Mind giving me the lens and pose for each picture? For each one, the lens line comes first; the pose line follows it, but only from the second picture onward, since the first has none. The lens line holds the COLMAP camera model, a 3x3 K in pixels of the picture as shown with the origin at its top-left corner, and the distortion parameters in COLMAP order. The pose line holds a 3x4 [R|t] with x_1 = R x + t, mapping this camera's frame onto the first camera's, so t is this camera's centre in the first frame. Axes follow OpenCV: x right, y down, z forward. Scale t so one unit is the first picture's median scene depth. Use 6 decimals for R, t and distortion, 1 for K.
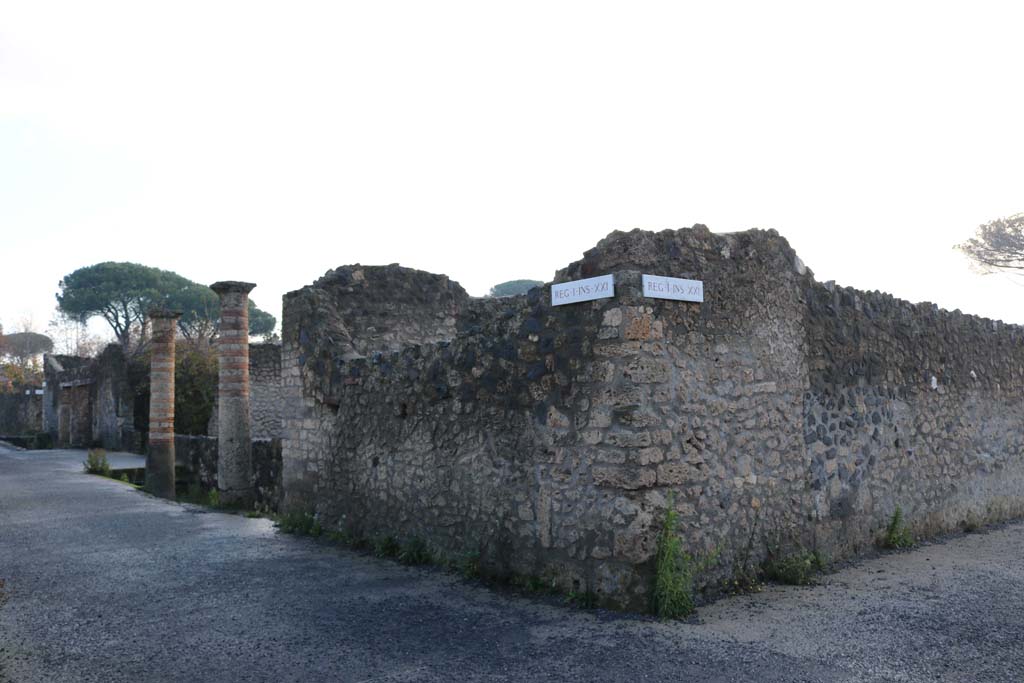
lens RADIAL K [[863.6, 0, 512.7], [0, 863.6, 352.5], [0, 0, 1]] dist [-0.145943, 0.147614]
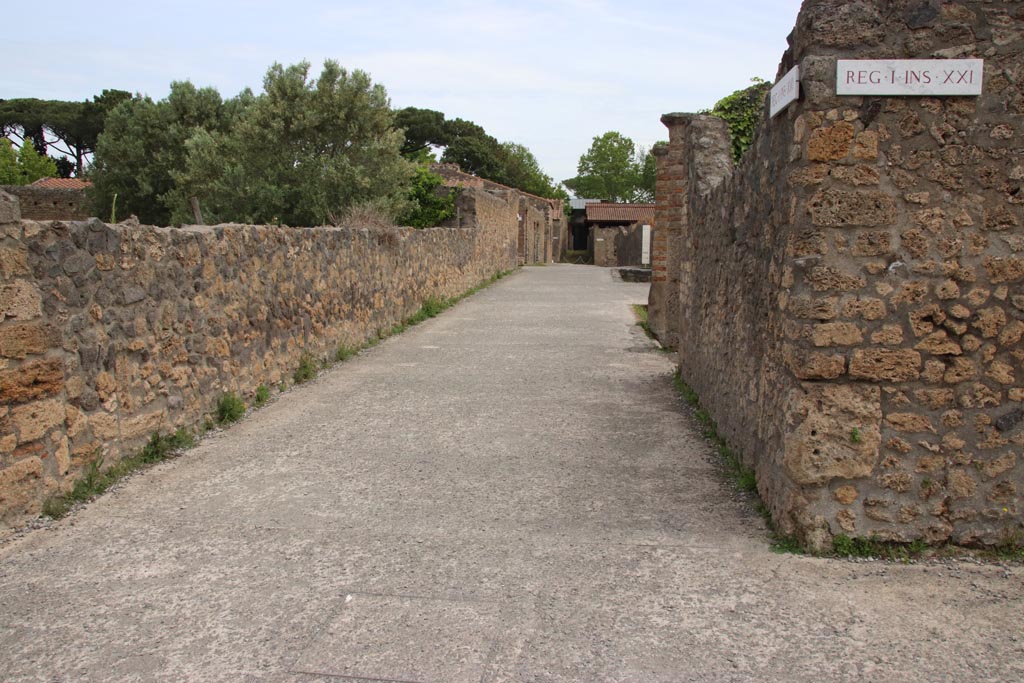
lens RADIAL K [[863.6, 0, 512.7], [0, 863.6, 352.5], [0, 0, 1]] dist [-0.145943, 0.147614]
pose [[0.699815, 0.112984, -0.705332, 0.439601], [0.021567, 0.983620, 0.178960, 0.008474], [0.713998, -0.140451, 0.685915, 0.342030]]
